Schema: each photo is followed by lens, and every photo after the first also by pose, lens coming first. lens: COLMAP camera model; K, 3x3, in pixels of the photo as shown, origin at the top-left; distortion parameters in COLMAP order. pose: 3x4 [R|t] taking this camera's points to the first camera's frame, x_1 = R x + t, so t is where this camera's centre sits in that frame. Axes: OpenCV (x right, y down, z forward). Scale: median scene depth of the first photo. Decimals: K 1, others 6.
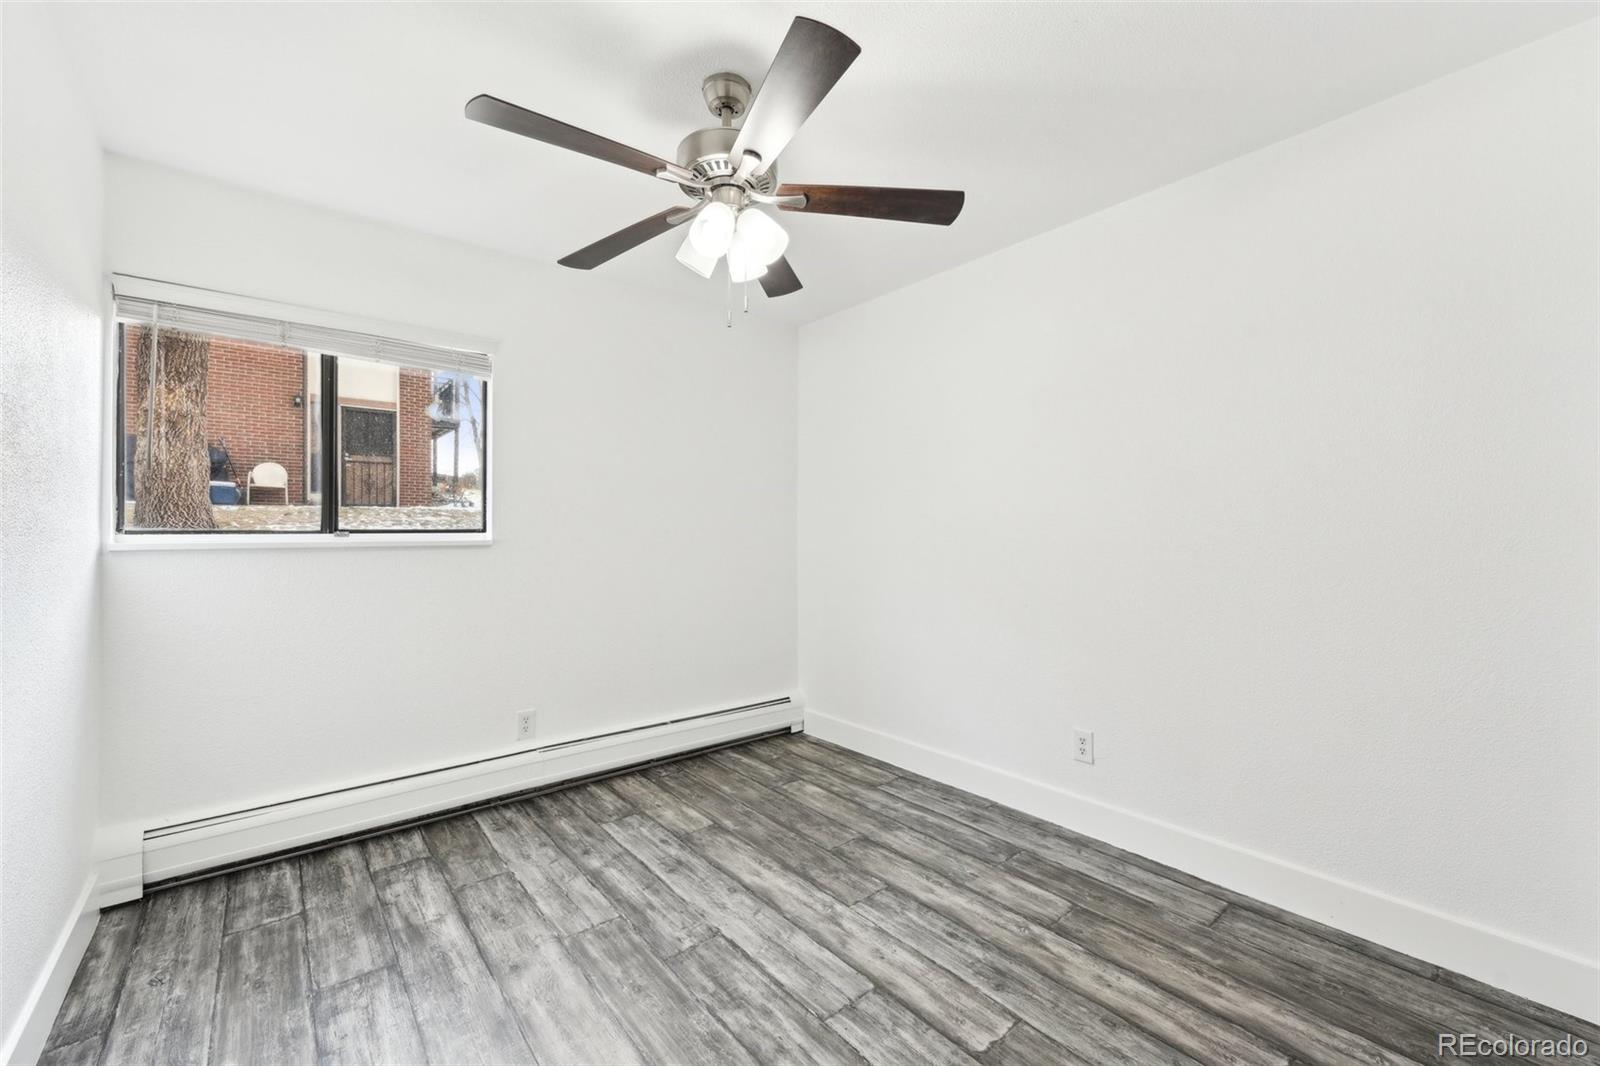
lens RADIAL K [[644.6, 0, 795.5], [0, 644.6, 532.5], [0, 0, 1]] dist [-0.000455, 0.000339]
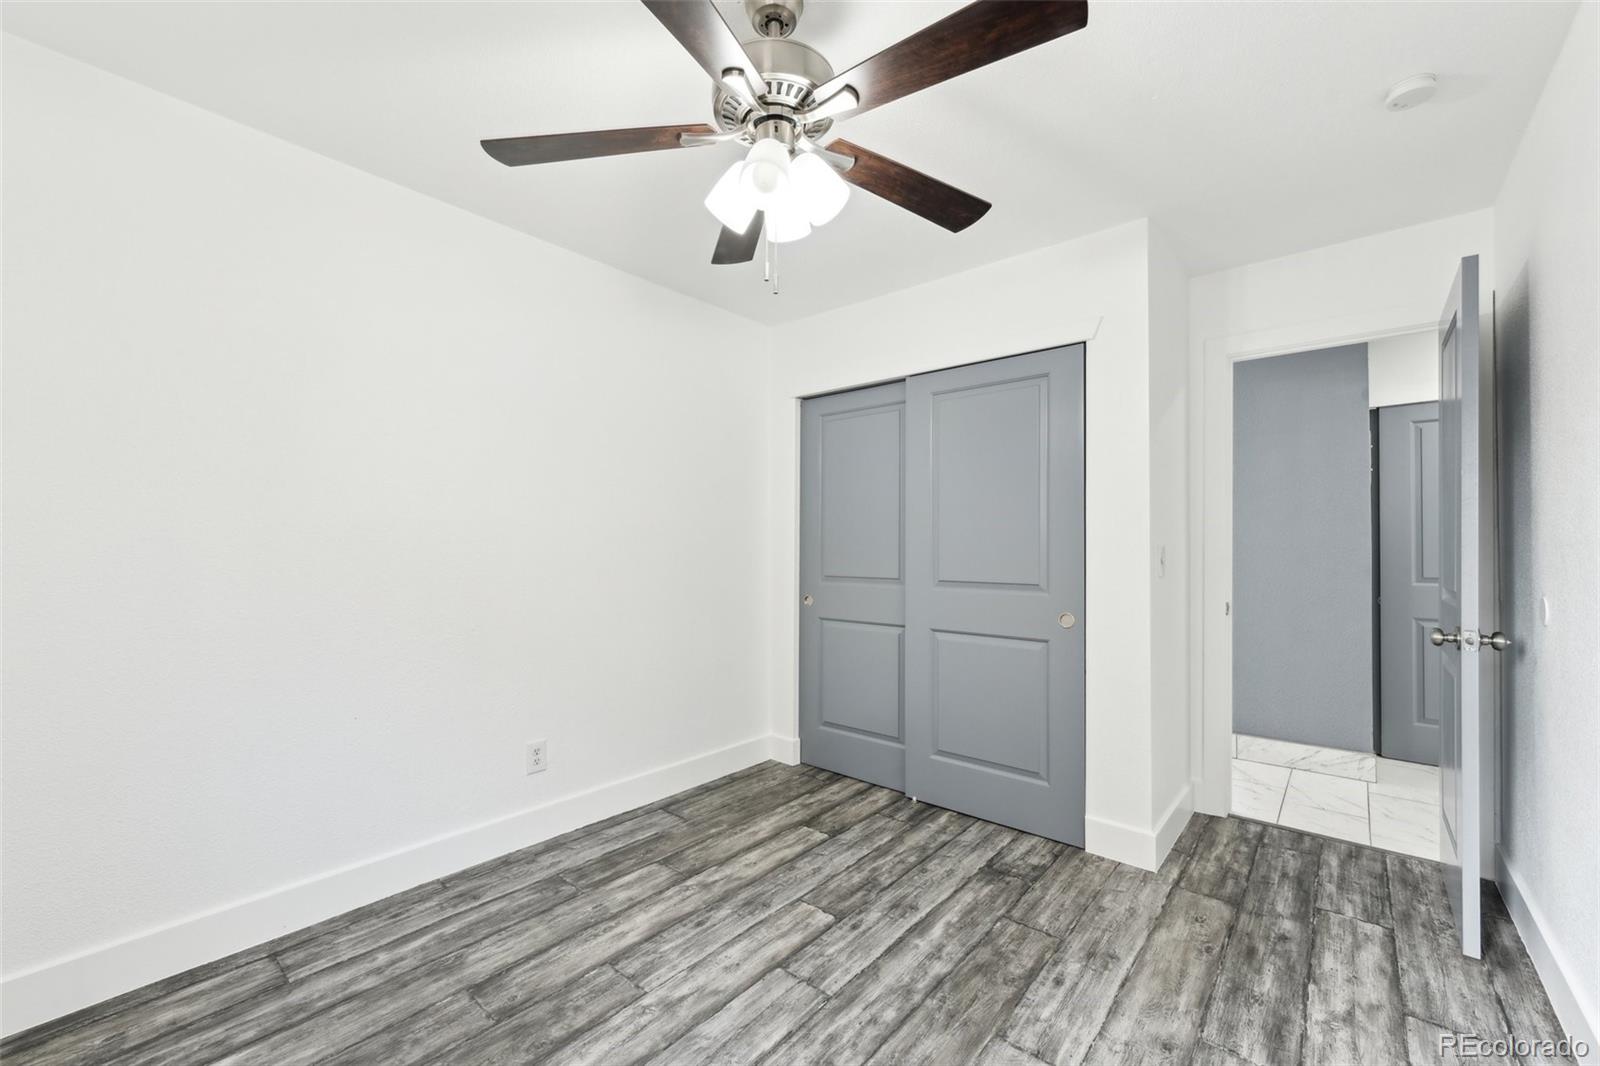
lens RADIAL K [[644.6, 0, 801.7], [0, 644.6, 545.8], [0, 0, 1]] dist [-0.000455, 0.000339]
pose [[-0.180319, 0.005436, 0.983593, -0.915210], [-0.004435, 0.999970, -0.006340, 0.004441], [-0.983598, -0.005506, -0.180290, 1.119850]]
